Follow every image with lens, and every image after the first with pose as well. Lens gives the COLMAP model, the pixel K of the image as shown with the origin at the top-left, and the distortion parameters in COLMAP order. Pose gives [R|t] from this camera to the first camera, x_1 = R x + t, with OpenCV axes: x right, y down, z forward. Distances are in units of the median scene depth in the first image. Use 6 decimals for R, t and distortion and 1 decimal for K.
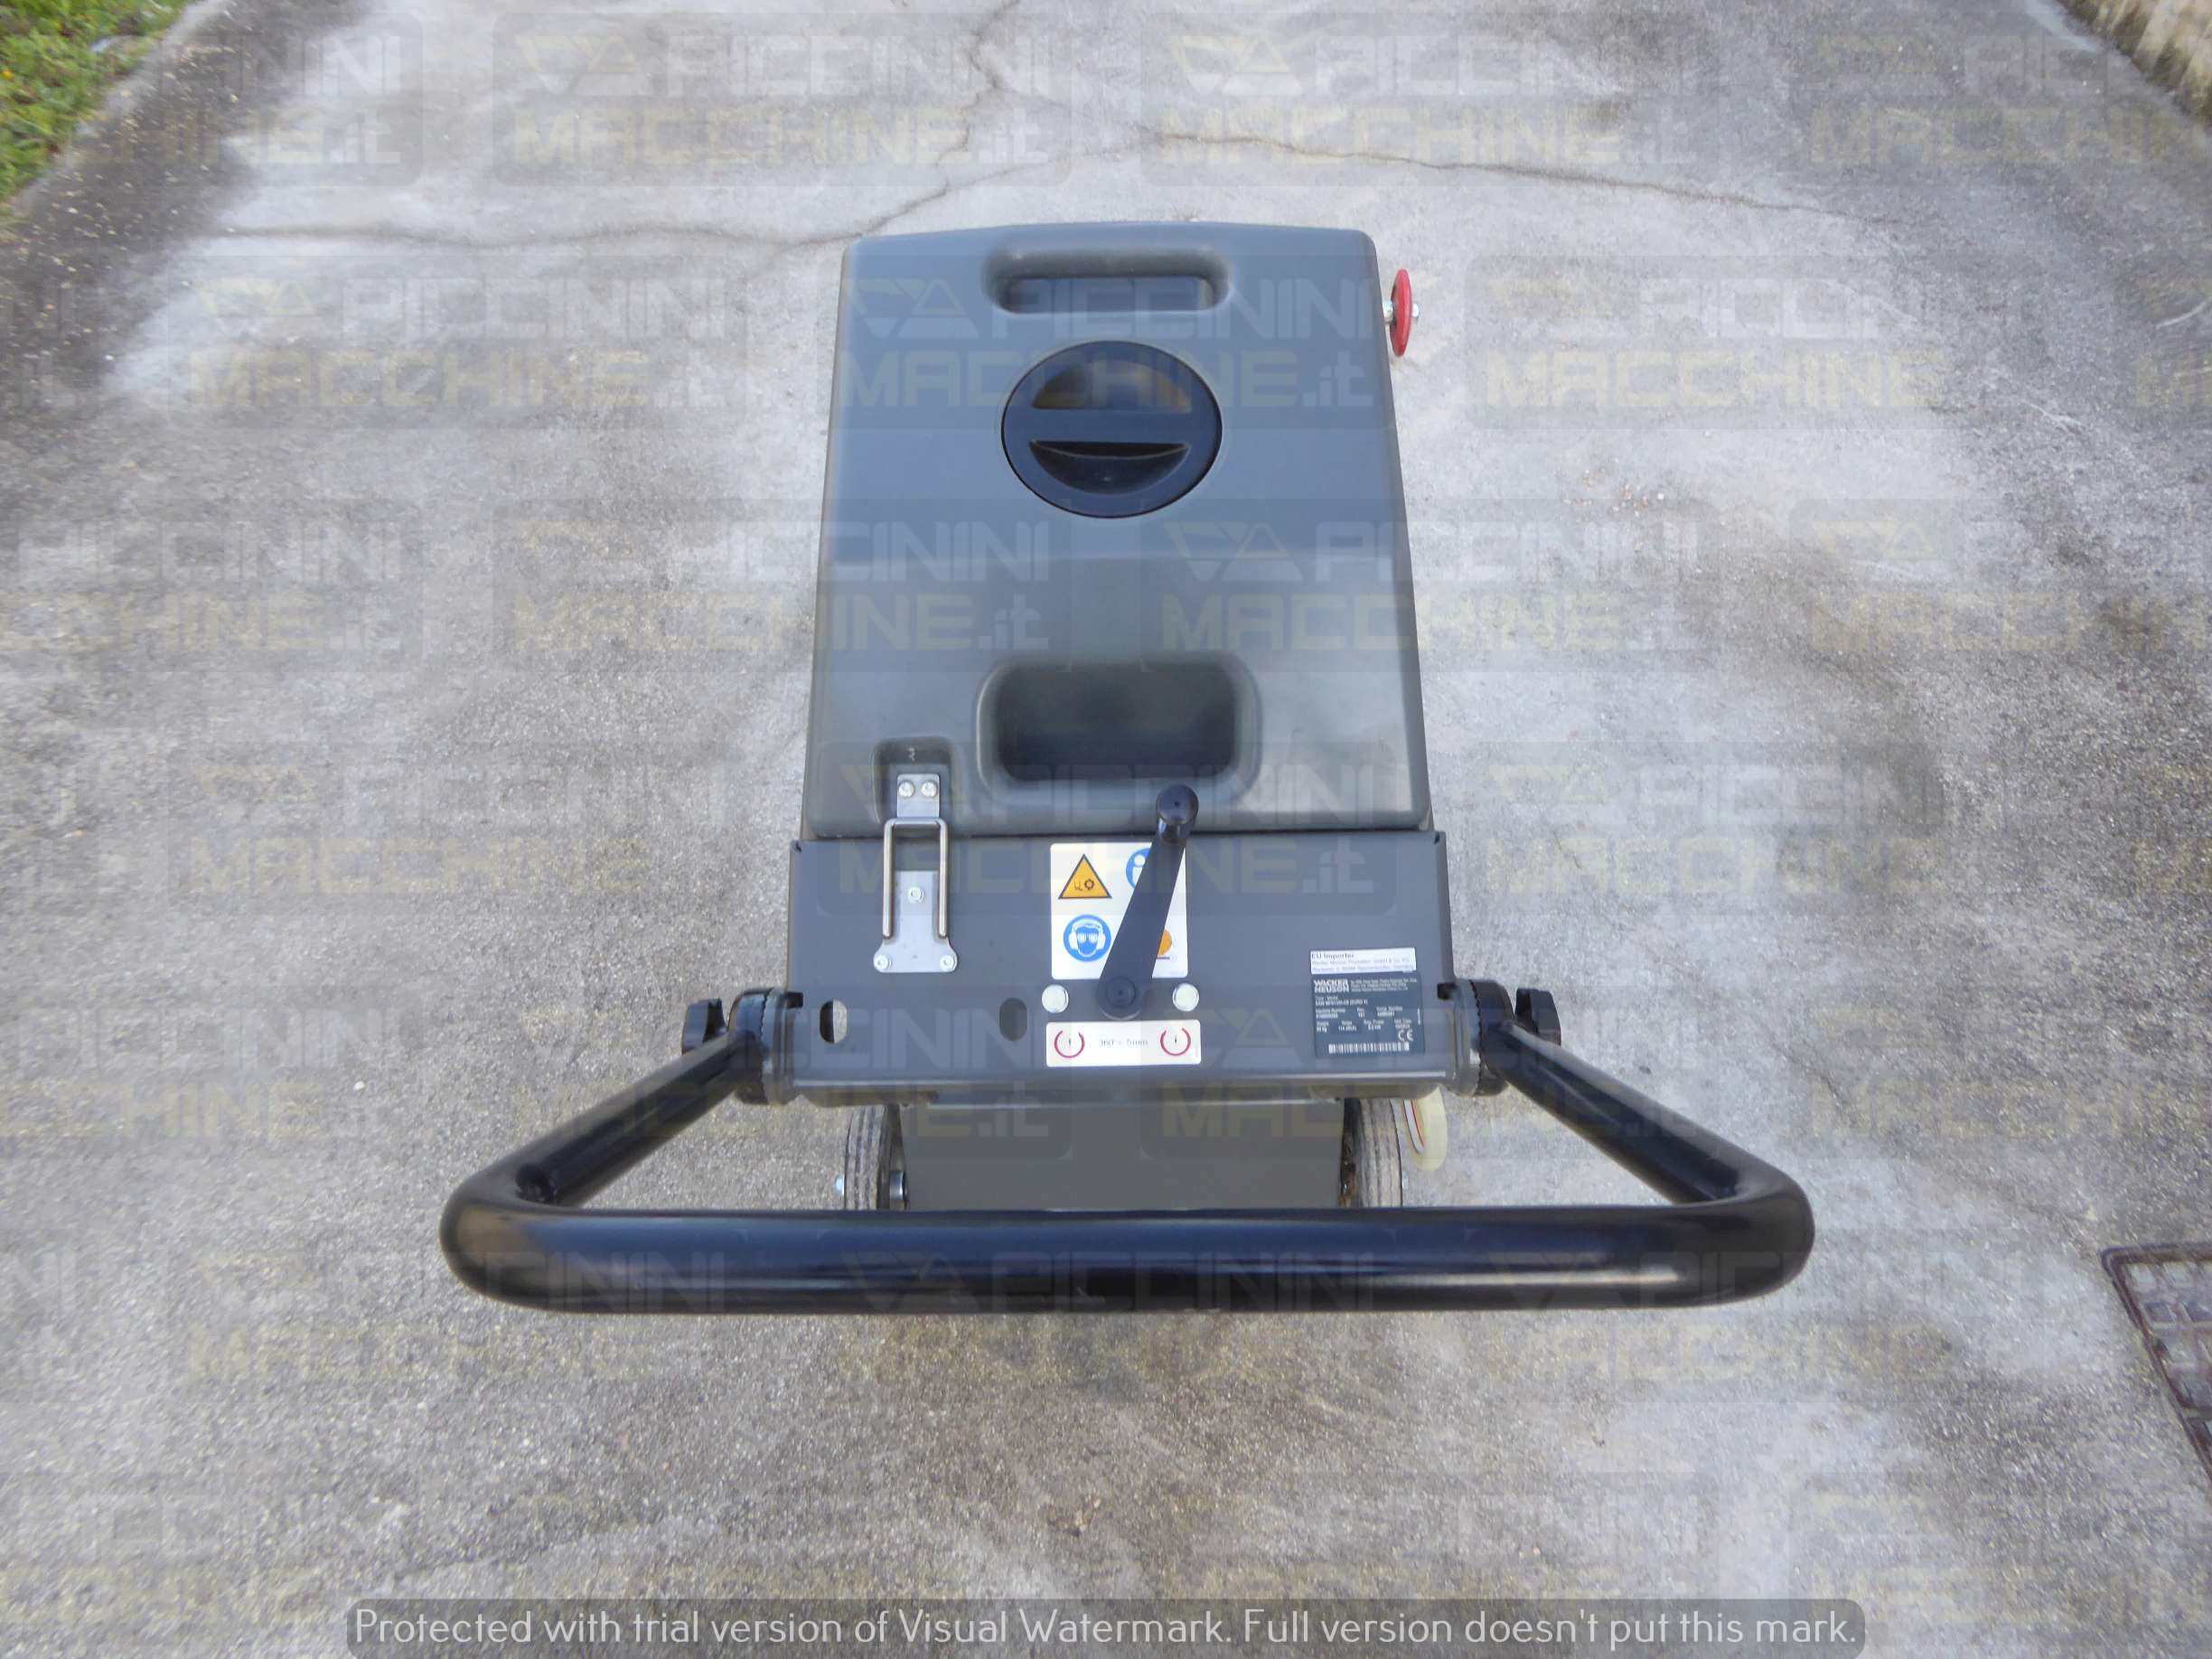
lens RADIAL K [[1610.8, 0, 1110.8], [0, 1610.8, 819.5], [0, 0, 1]] dist [-0.001205, 0.001566]
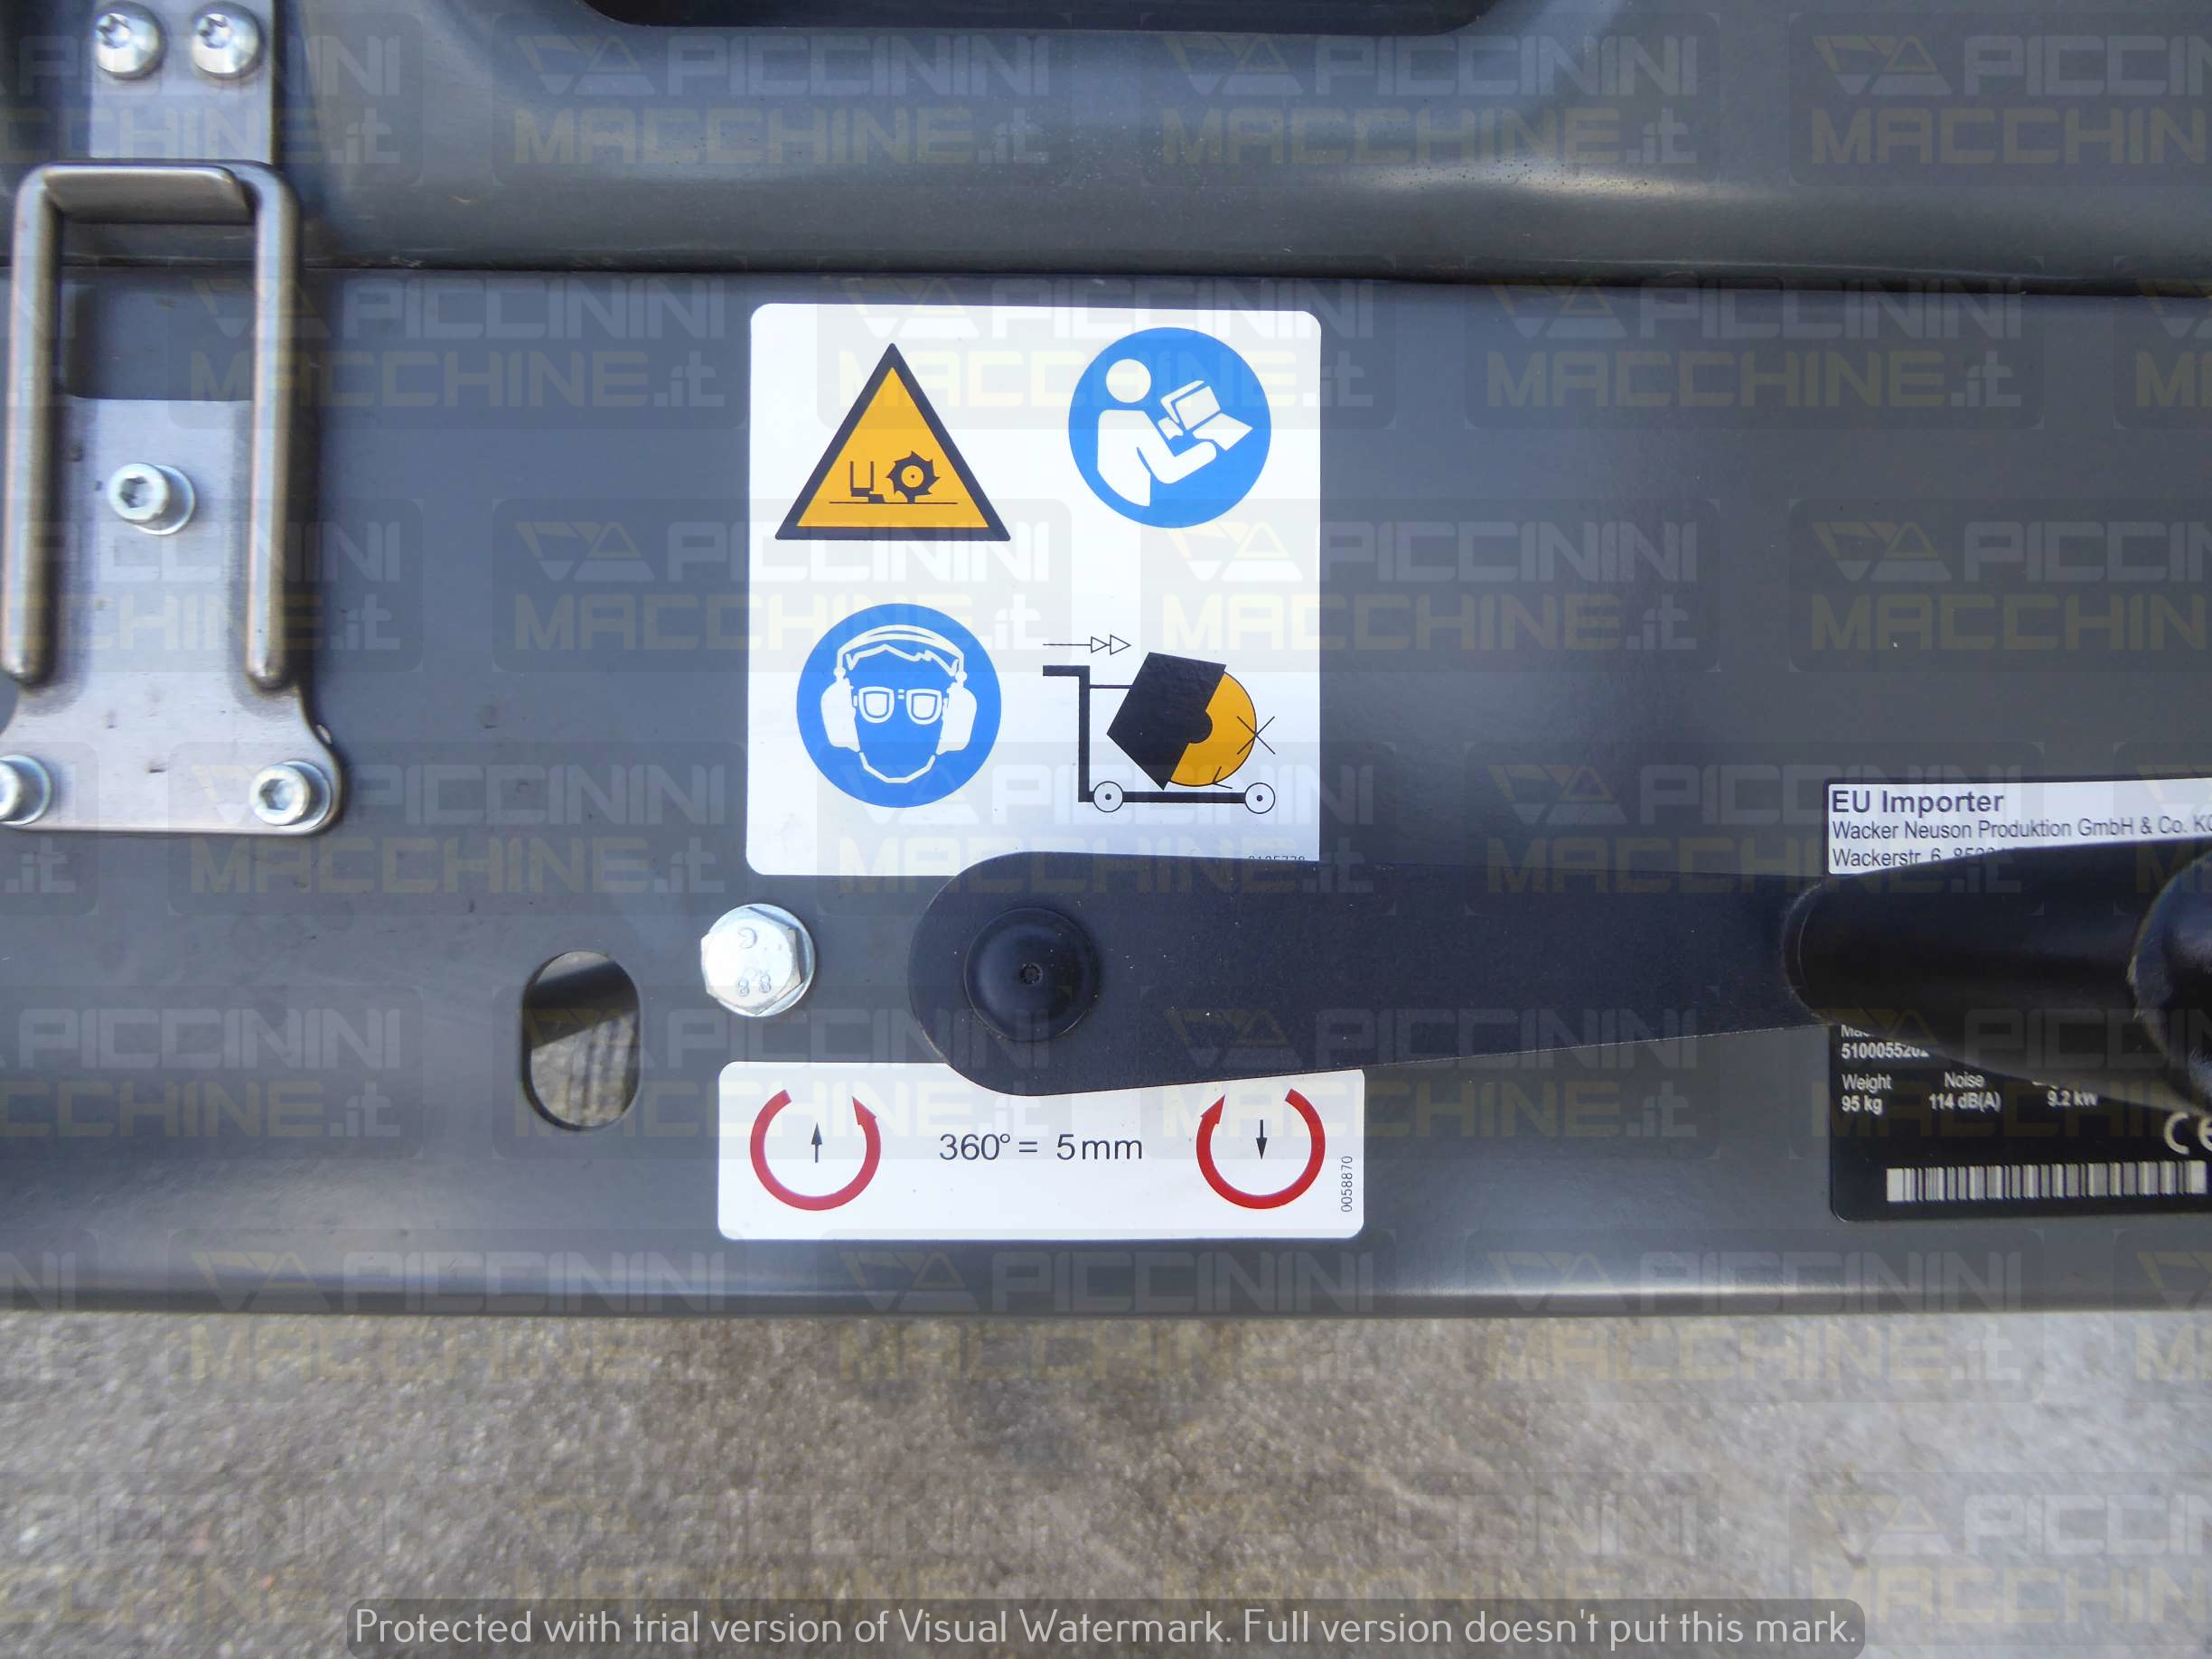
lens RADIAL K [[1610.8, 0, 1116.2], [0, 1610.8, 819.7], [0, 0, 1]] dist [-0.001205, 0.001566]
pose [[0.999332, 0.023658, 0.027853, 0.006623], [-0.027665, 0.987743, 0.153619, 0.031559], [-0.023878, -0.154287, 0.987737, 0.453777]]
